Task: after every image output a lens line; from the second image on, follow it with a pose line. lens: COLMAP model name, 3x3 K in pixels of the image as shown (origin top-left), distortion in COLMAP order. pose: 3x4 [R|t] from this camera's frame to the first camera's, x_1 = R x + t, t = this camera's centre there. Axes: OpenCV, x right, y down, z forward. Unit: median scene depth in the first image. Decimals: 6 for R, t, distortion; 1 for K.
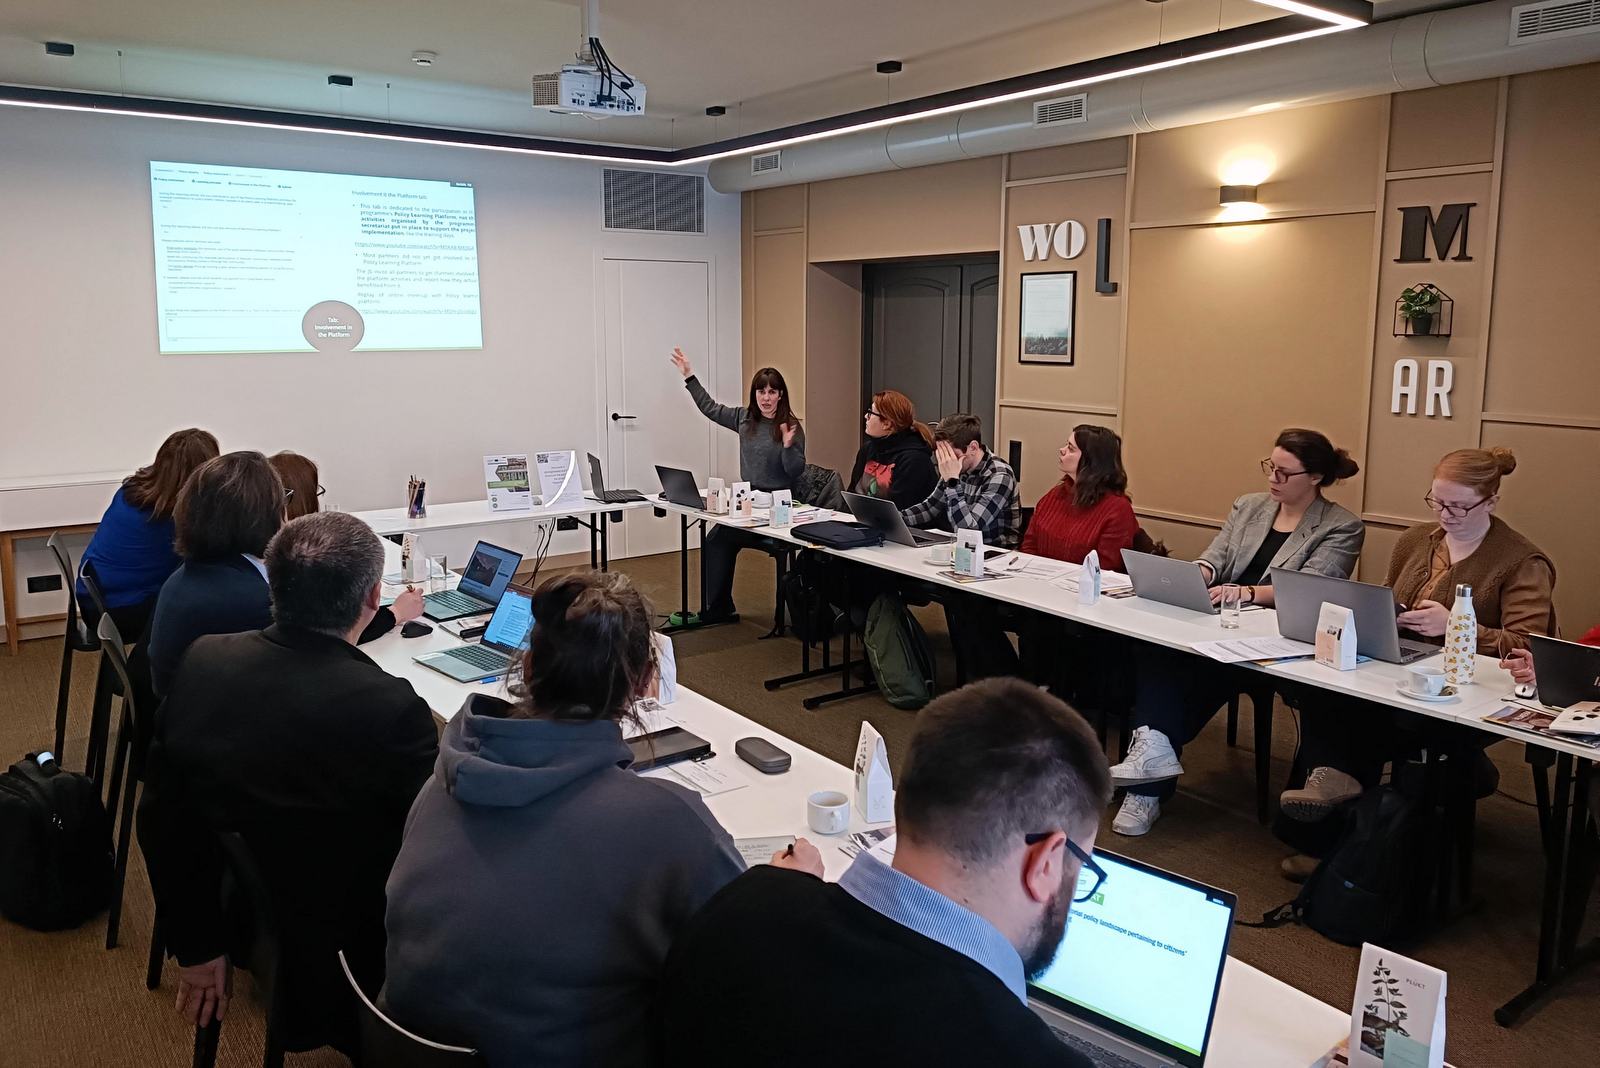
lens RADIAL K [[1293.8, 0, 805.0], [0, 1293.8, 489.9], [0, 0, 1]] dist [0.013129, 0.002349]
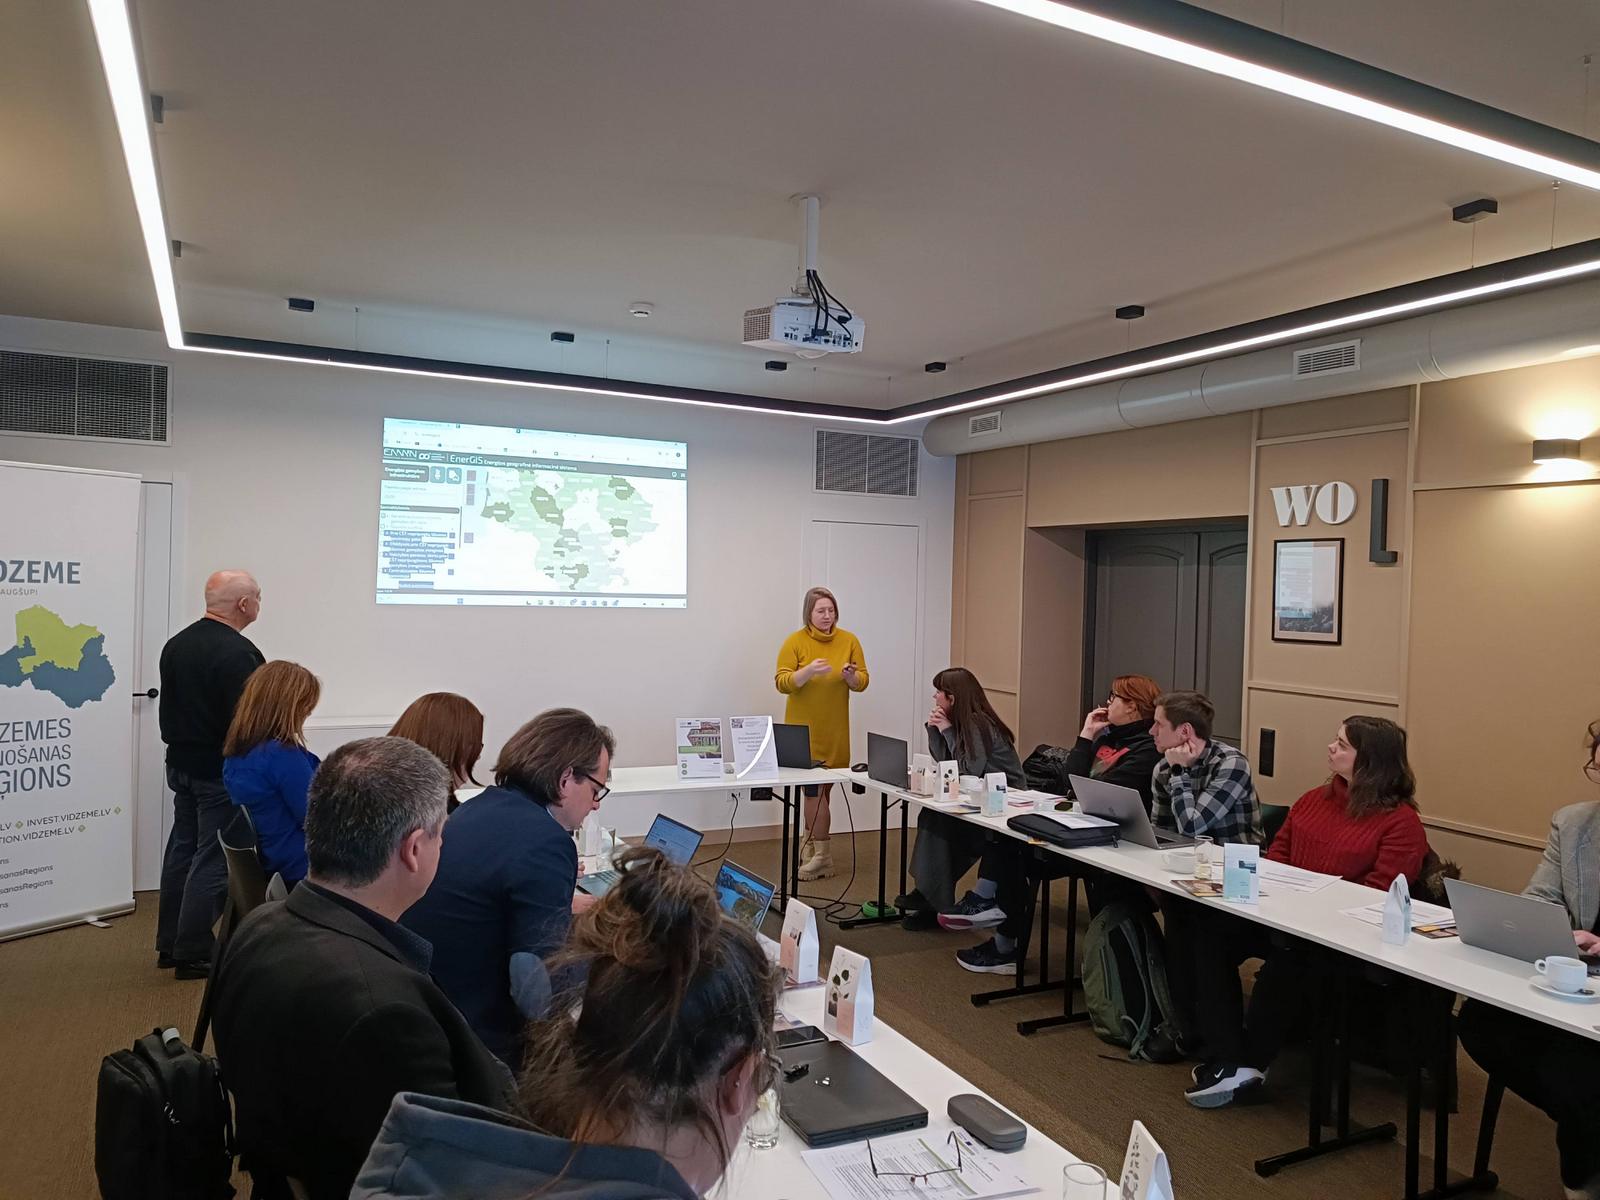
lens RADIAL K [[1159.0, 0, 800.0], [0, 1159.0, 600.0], [0, 0, 1]] dist [0.046474, -0.059959]
pose [[0.986000, 0.028685, -0.164258, -0.022390], [-0.050304, 0.990366, -0.129013, -0.007035], [0.158974, 0.135470, 0.977944, 0.175624]]
